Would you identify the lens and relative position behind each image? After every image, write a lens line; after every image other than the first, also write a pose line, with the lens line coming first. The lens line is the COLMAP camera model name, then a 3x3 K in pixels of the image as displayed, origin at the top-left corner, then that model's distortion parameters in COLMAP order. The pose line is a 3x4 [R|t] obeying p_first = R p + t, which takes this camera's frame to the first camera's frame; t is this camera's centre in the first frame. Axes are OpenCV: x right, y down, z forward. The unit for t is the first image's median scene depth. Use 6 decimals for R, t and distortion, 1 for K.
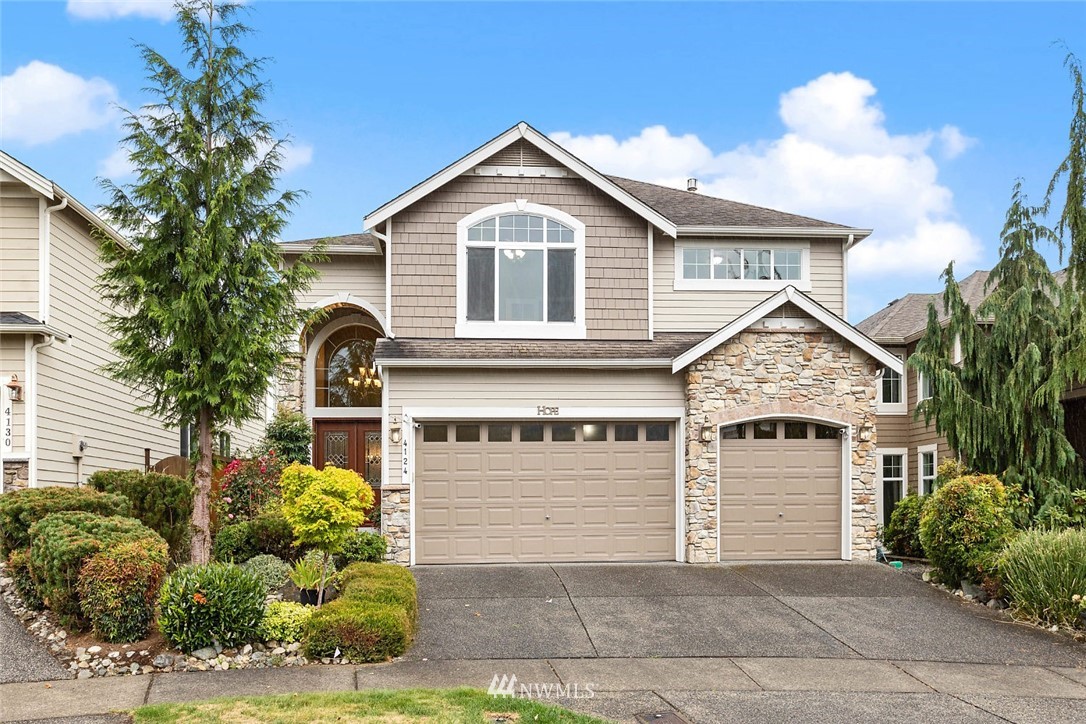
lens RADIAL K [[865.1, 0, 542.8], [0, 865.1, 377.6], [0, 0, 1]] dist [0.000983, 0.005768]
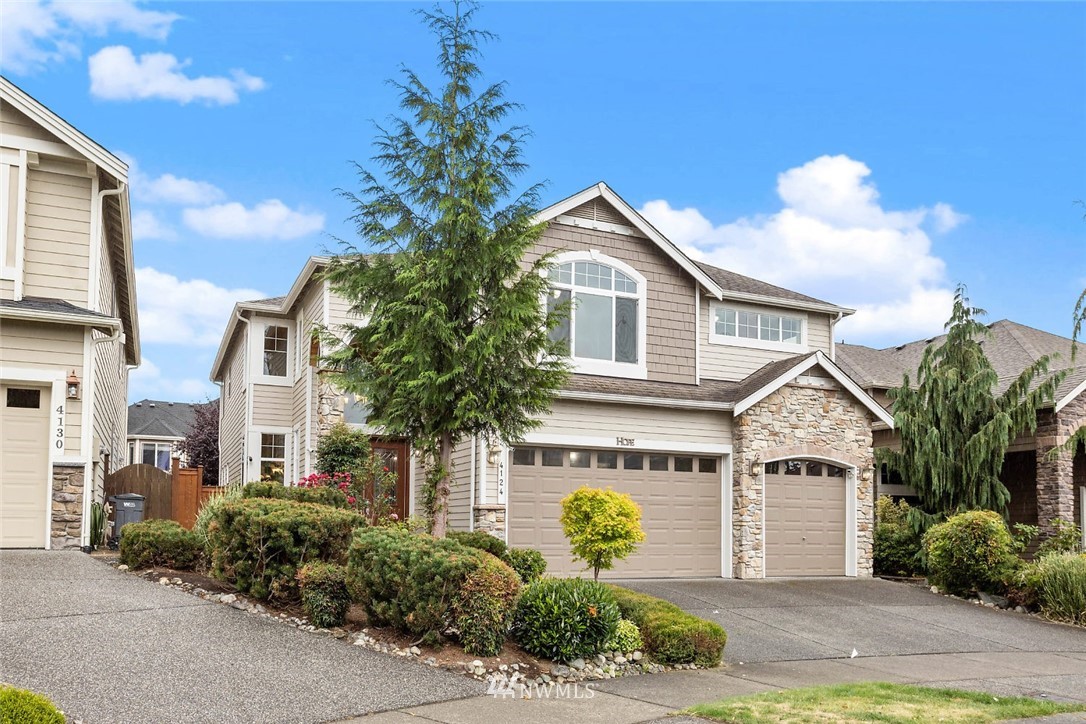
lens RADIAL K [[831.2, 0, 542.1], [0, 831.2, 361.4], [0, 0, 1]] dist [0.000841, 0.001965]
pose [[0.941541, 0.084449, 0.326144, -0.457991], [-0.069458, 0.995934, -0.057361, 0.004011], [-0.329662, 0.031355, 0.943578, 0.016098]]
